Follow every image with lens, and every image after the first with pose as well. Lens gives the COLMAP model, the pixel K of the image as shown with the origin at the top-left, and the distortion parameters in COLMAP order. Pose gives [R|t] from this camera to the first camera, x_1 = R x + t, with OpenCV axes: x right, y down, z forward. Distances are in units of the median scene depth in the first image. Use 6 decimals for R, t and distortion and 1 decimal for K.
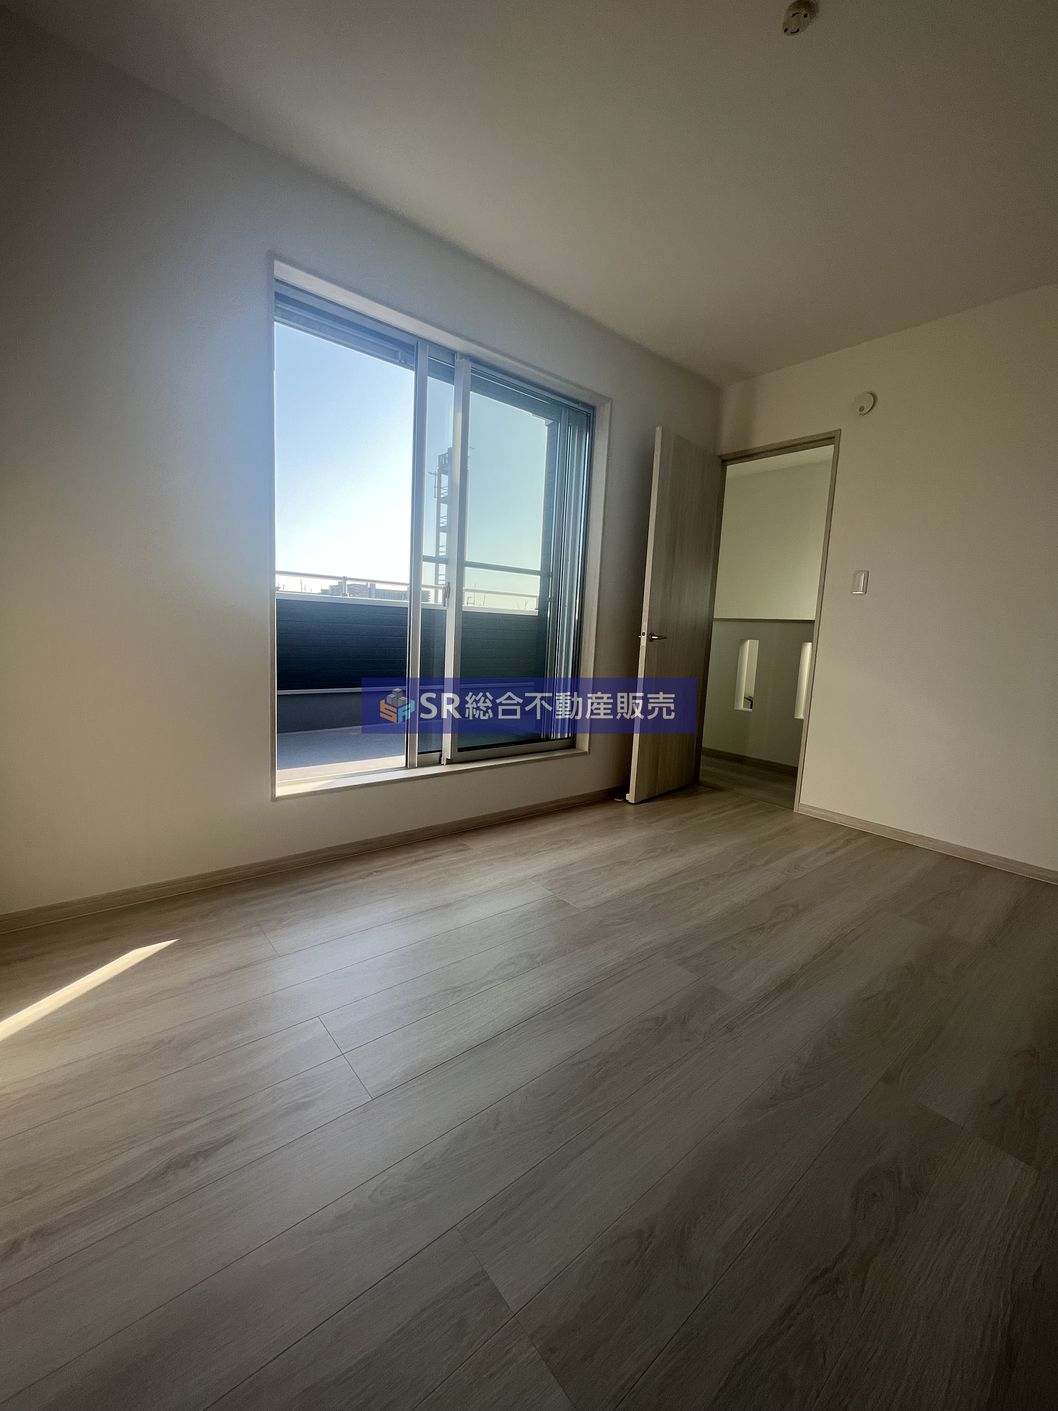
lens RADIAL K [[577.6, 0, 522.2], [0, 577.6, 699.4], [0, 0, 1]] dist [-0.002416, -0.000665]
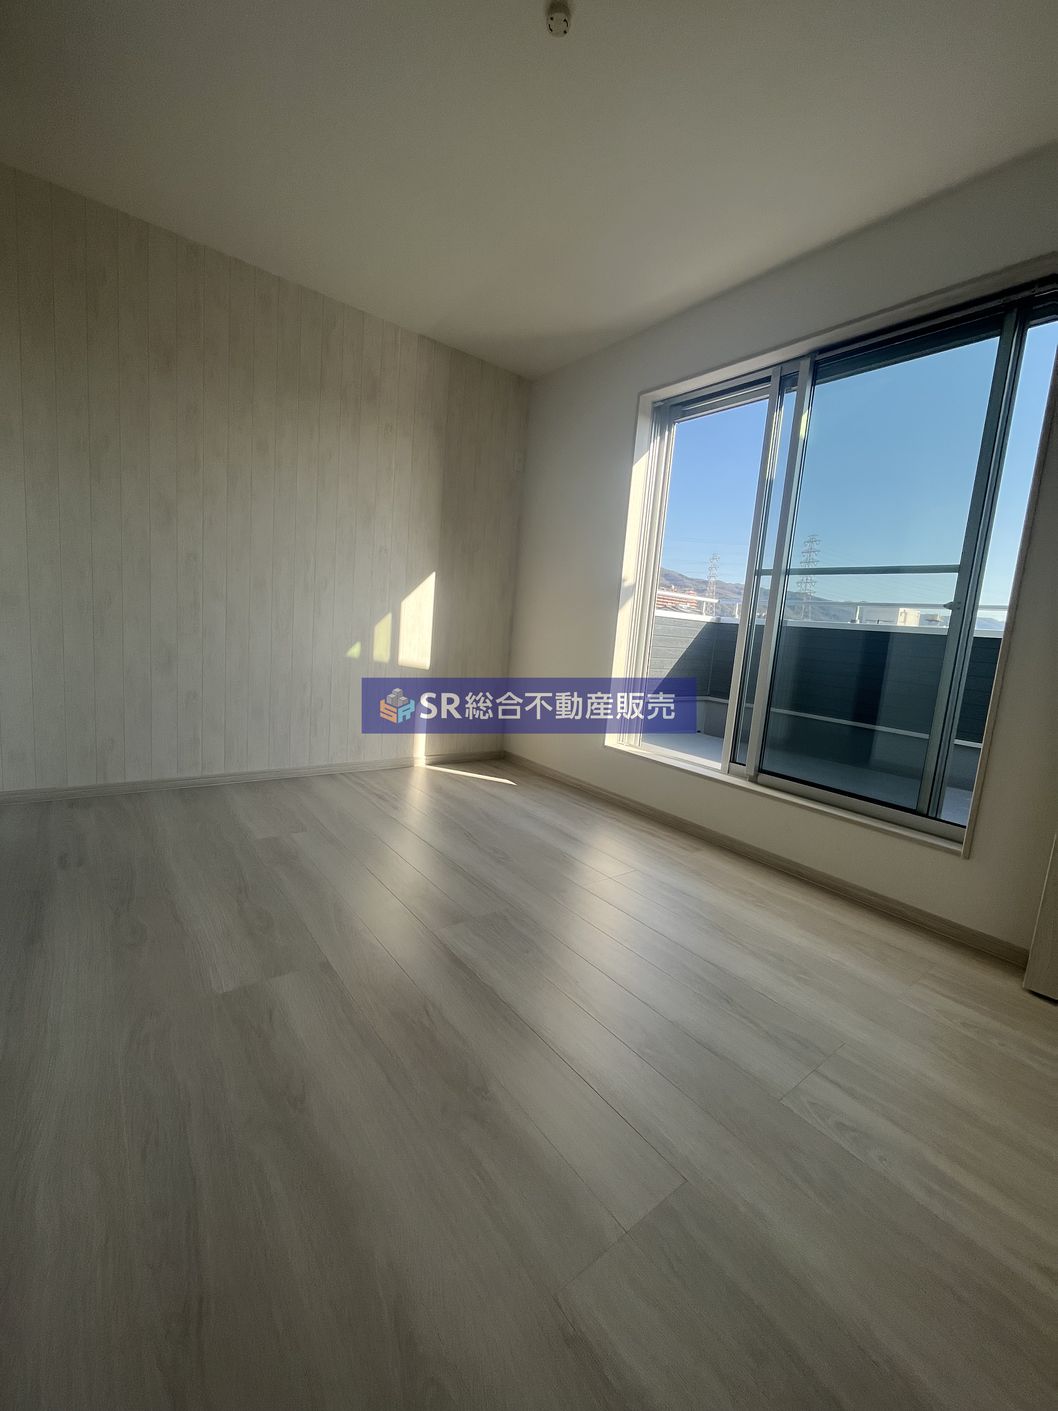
lens RADIAL K [[577.6, 0, 523.8], [0, 577.6, 705.5], [0, 0, 1]] dist [-0.002416, -0.000665]
pose [[-0.039299, 0.089249, -0.995234, 0.915630], [-0.205537, 0.973983, 0.095460, -0.028507], [0.977860, 0.208309, -0.019933, 0.685502]]
